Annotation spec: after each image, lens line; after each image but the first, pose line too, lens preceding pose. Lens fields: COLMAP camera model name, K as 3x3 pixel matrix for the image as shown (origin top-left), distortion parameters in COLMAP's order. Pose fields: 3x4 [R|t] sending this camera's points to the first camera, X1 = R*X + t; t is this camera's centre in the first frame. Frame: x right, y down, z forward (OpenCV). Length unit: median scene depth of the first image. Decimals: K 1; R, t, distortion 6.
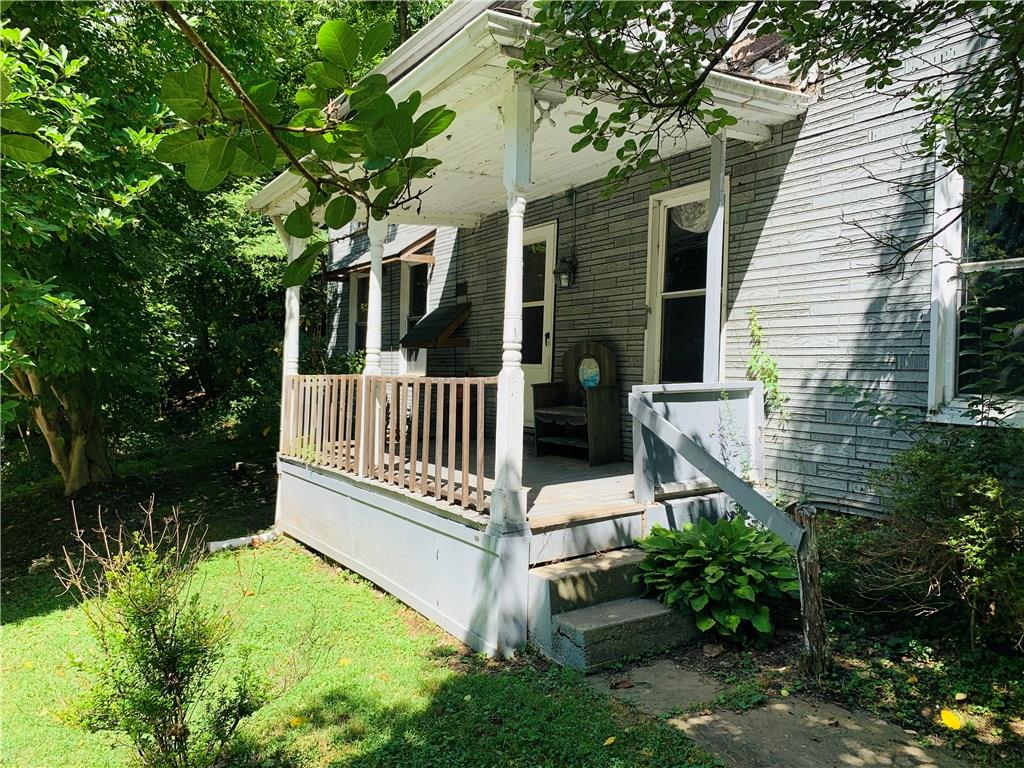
lens RADIAL K [[776.9, 0, 511.5], [0, 776.9, 398.6], [0, 0, 1]] dist [0.031045, -0.048164]
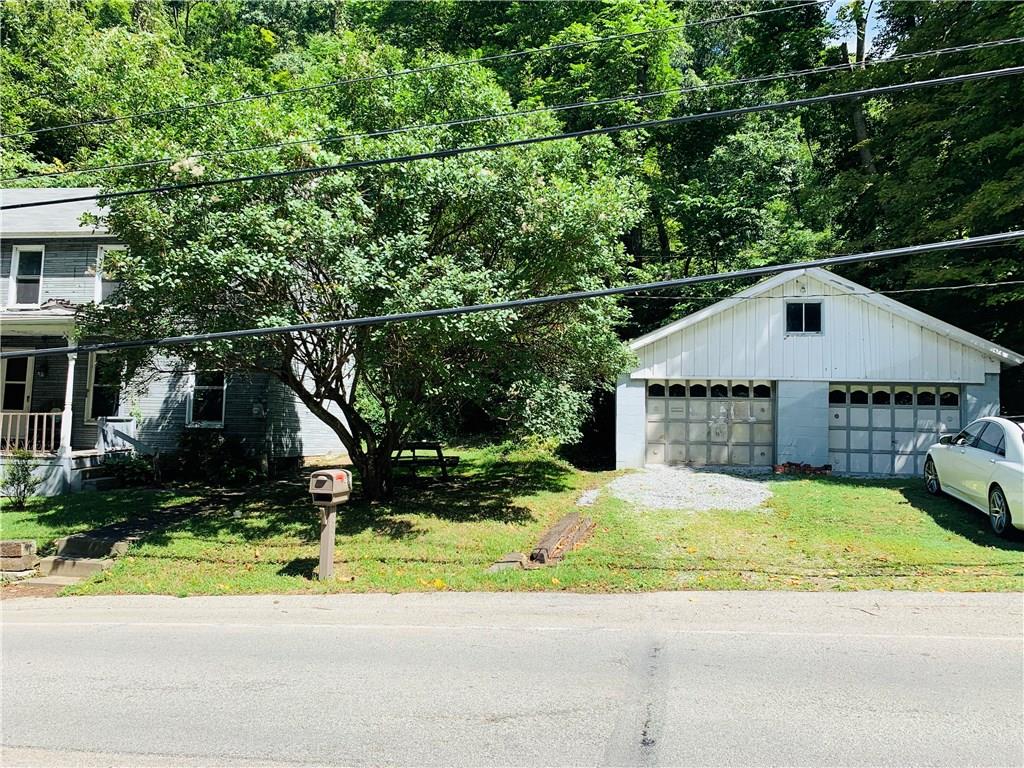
lens RADIAL K [[776.9, 0, 514.8], [0, 776.9, 393.6], [0, 0, 1]] dist [0.031045, -0.048164]
pose [[0.646613, 0.042525, 0.761632, -1.071270], [0.017796, 0.997332, -0.070795, 0.132416], [-0.762611, 0.059331, 0.644131, -2.159022]]
